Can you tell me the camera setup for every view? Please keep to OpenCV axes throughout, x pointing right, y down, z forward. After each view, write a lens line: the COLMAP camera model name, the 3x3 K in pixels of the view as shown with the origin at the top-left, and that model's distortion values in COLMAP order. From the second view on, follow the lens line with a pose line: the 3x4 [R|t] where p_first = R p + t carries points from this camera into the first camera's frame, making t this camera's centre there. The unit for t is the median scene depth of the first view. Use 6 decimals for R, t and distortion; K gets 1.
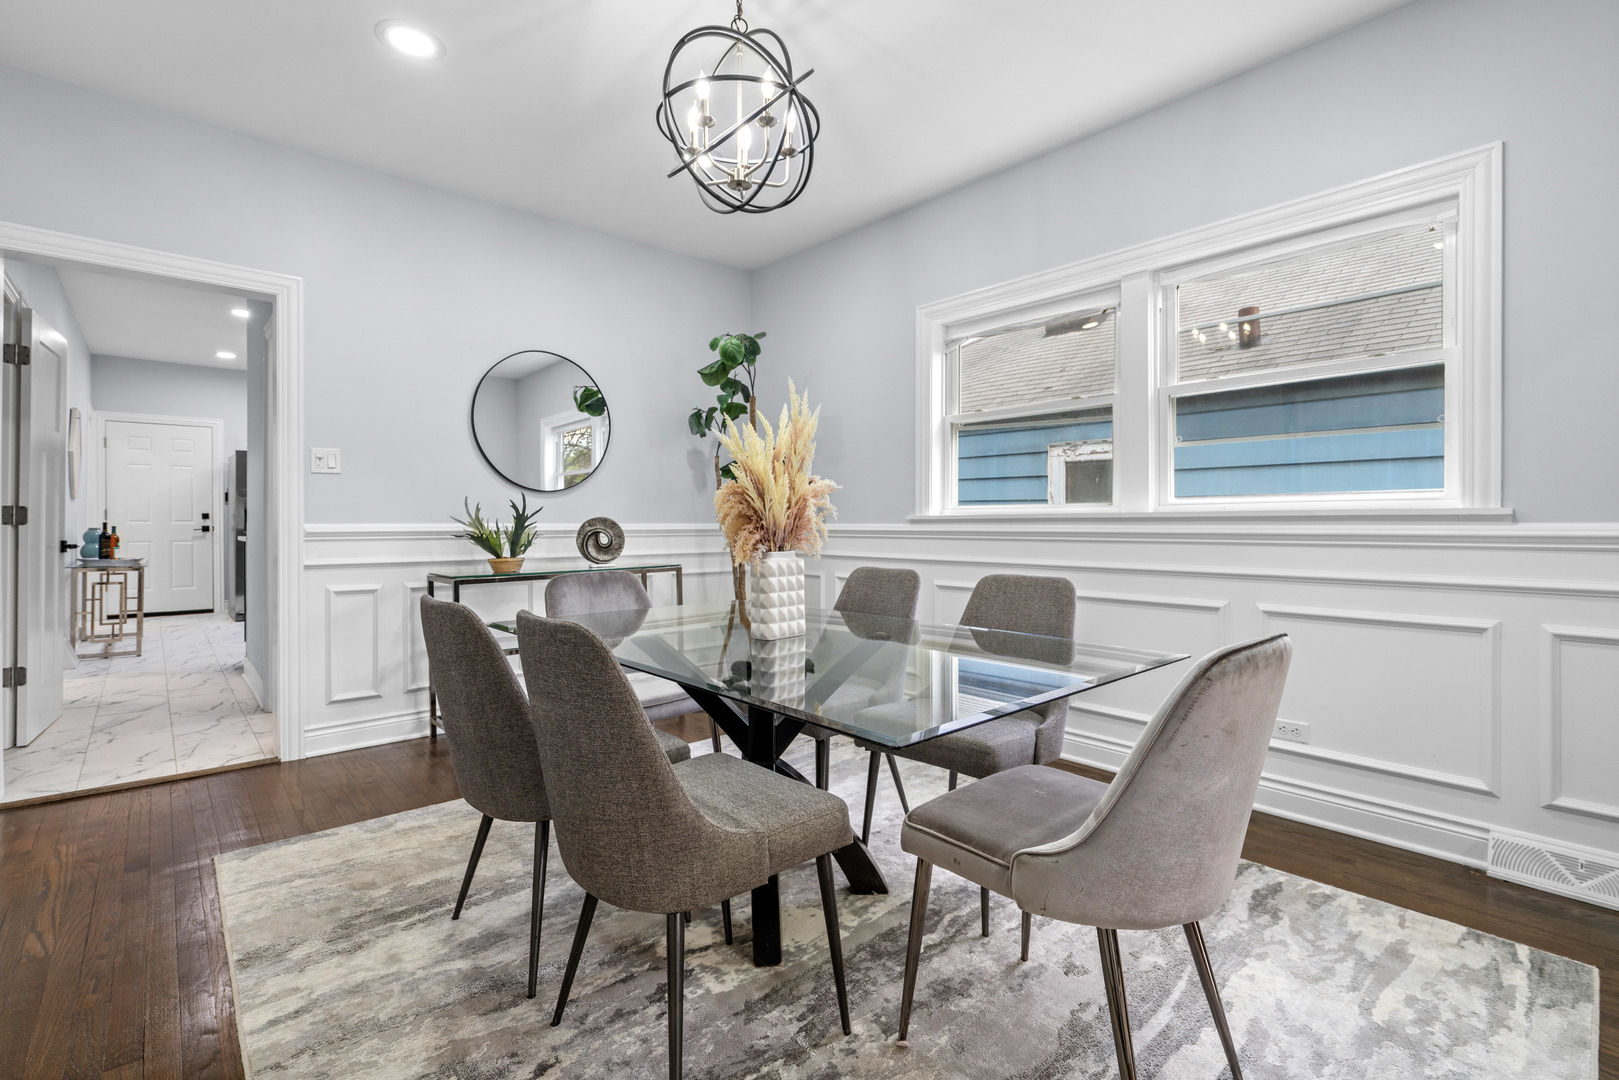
lens RADIAL K [[737.1, 0, 809.5], [0, 737.1, 540.0], [0, 0, 1]] dist [-0.013561, 0.008135]
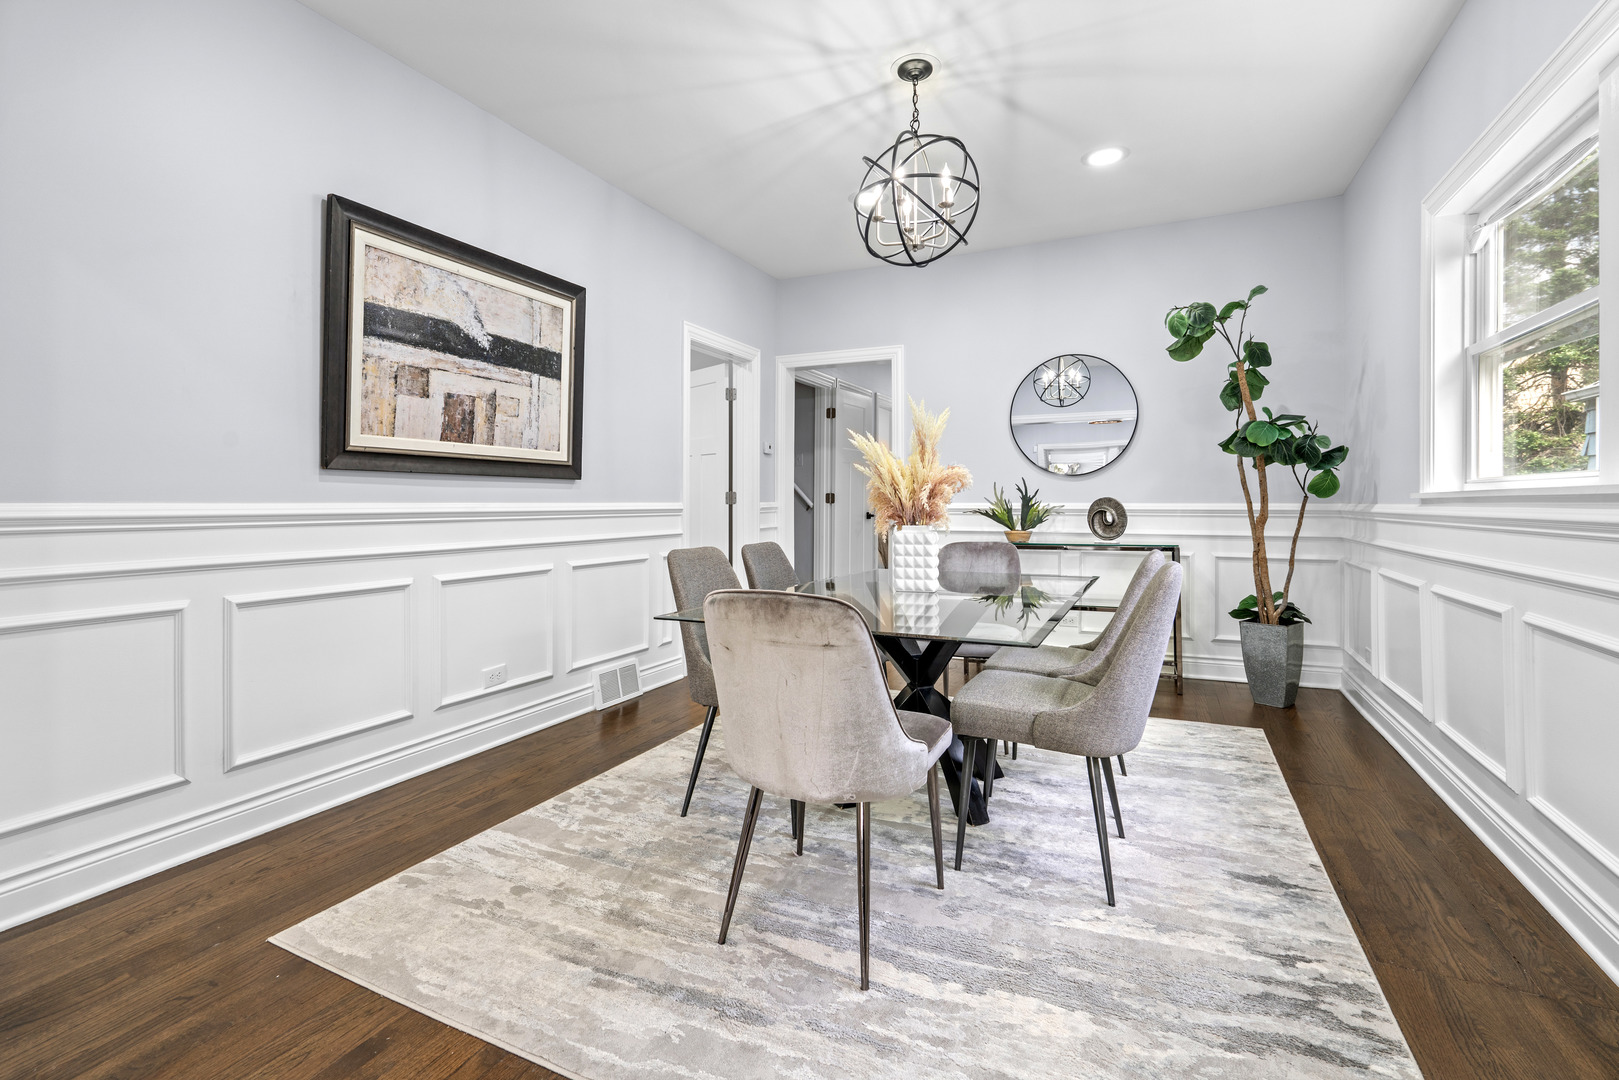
lens RADIAL K [[746.9, 0, 813.9], [0, 746.9, 500.2], [0, 0, 1]] dist [-0.009857, 0.007134]
pose [[0.400444, -0.001472, -0.916320, 0.618498], [-0.021104, 0.999719, -0.010829, -0.006241], [0.916078, 0.023674, 0.400300, 0.171218]]
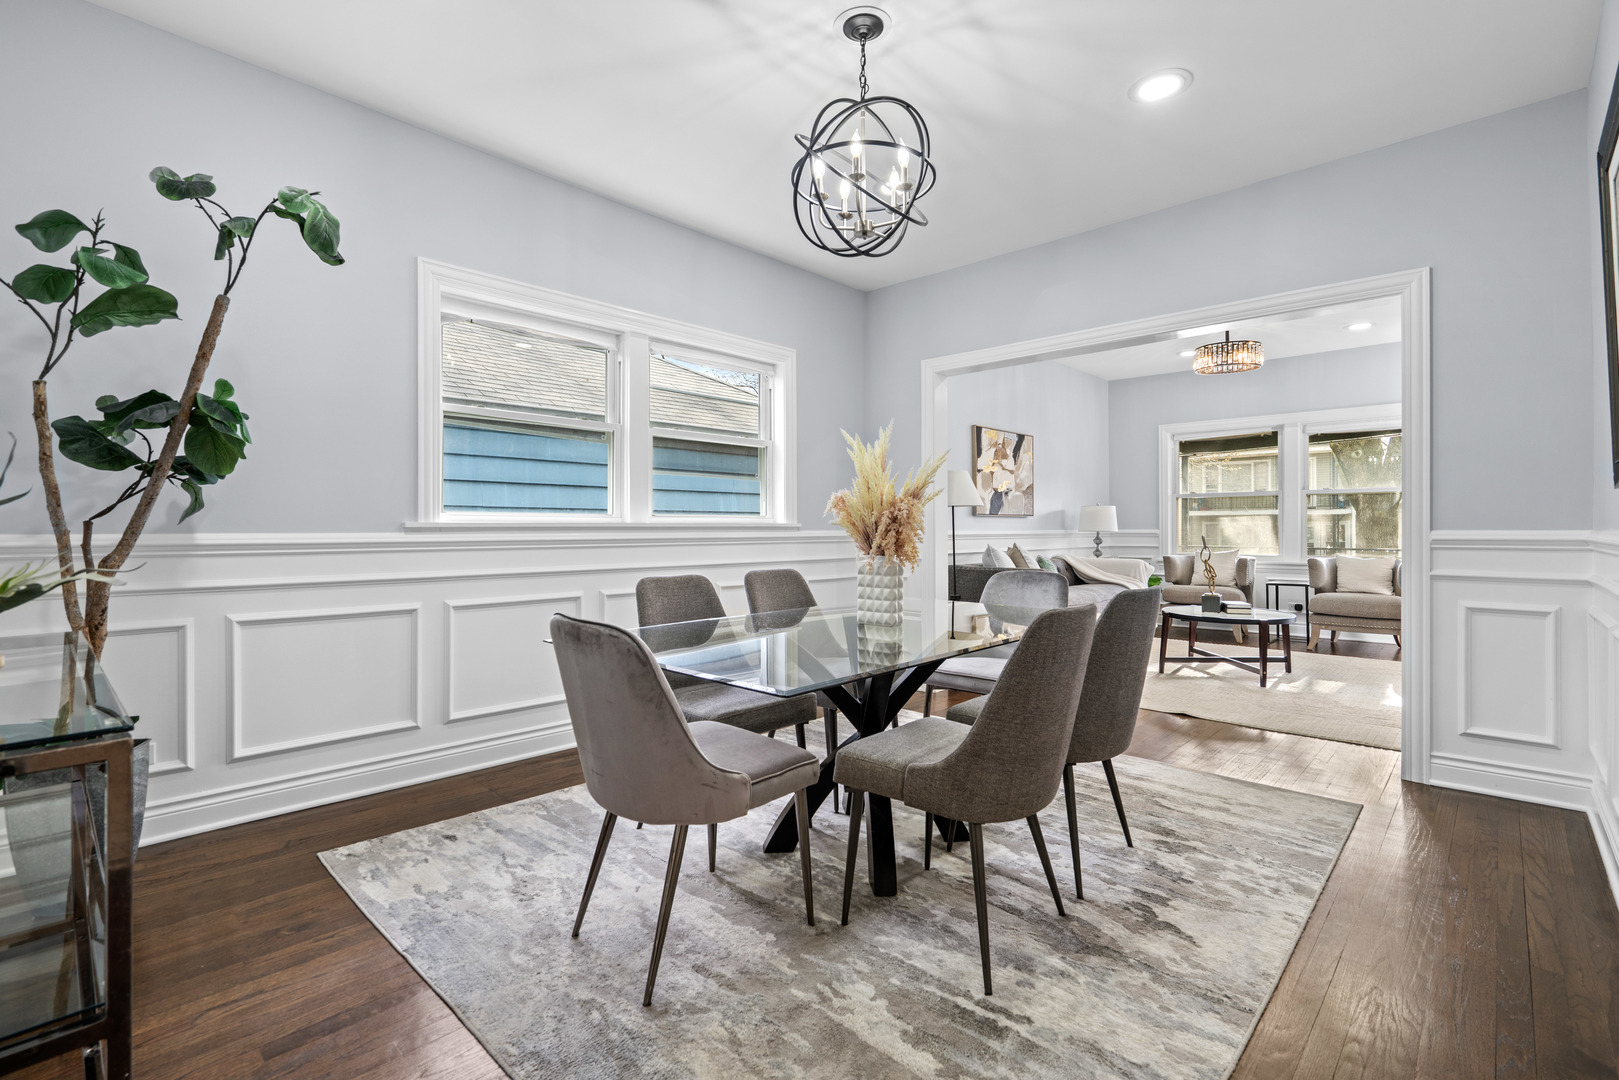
lens RADIAL K [[737.1, 0, 809.5], [0, 737.1, 540.0], [0, 0, 1]] dist [-0.013561, 0.008135]
pose [[-0.080173, -0.013894, 0.996684, -0.727723], [0.023055, 0.999610, 0.015789, -0.017474], [-0.996514, 0.024244, -0.079821, 0.700700]]
